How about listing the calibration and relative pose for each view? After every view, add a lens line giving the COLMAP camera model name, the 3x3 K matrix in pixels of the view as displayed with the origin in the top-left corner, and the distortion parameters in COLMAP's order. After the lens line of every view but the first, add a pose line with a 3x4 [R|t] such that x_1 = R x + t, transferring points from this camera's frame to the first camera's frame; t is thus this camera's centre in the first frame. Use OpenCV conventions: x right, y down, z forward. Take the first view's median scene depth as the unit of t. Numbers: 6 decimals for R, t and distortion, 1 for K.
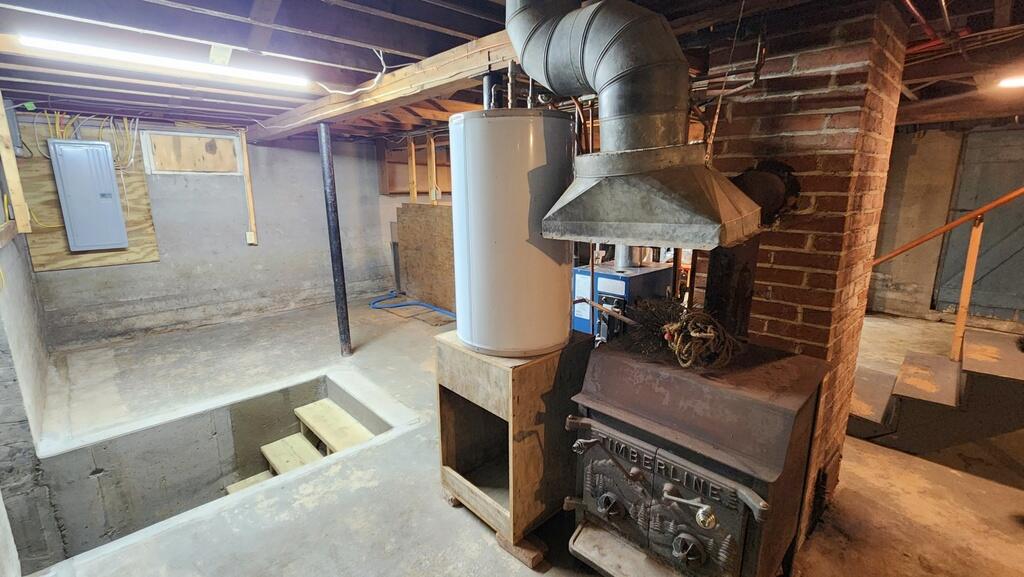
lens RADIAL K [[460.3, 0, 512.0], [0, 460.3, 290.5], [0, 0, 1]] dist [-0.000257, -0.000023]
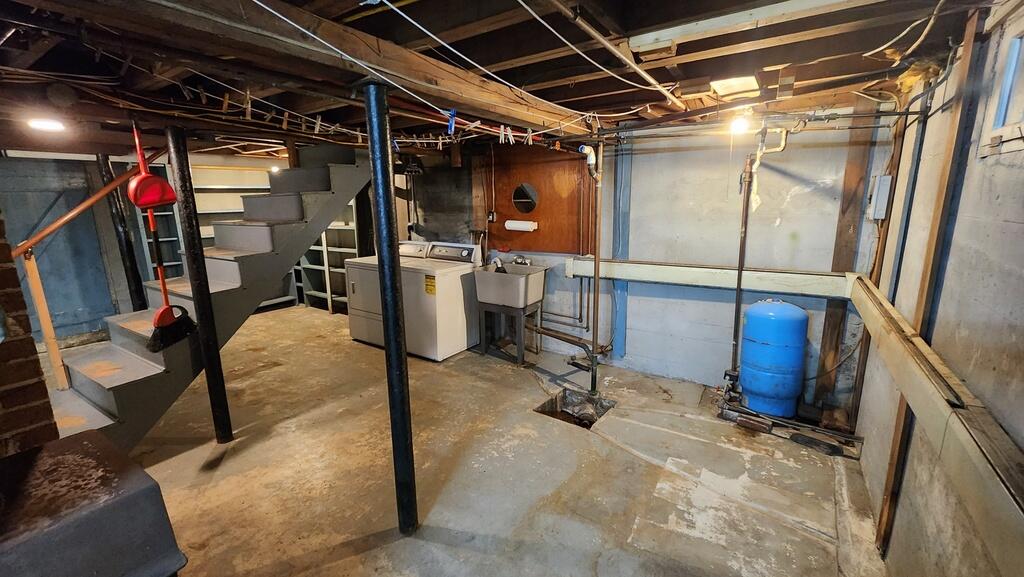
lens RADIAL K [[428.2, 0, 512.8], [0, 428.2, 289.8], [0, 0, 1]] dist [-0.000650, 0.000081]
pose [[-0.244269, -0.191428, 0.950625, -0.182400], [0.223530, 0.942805, 0.247291, -0.094274], [-0.943593, 0.272899, -0.187508, 0.263674]]
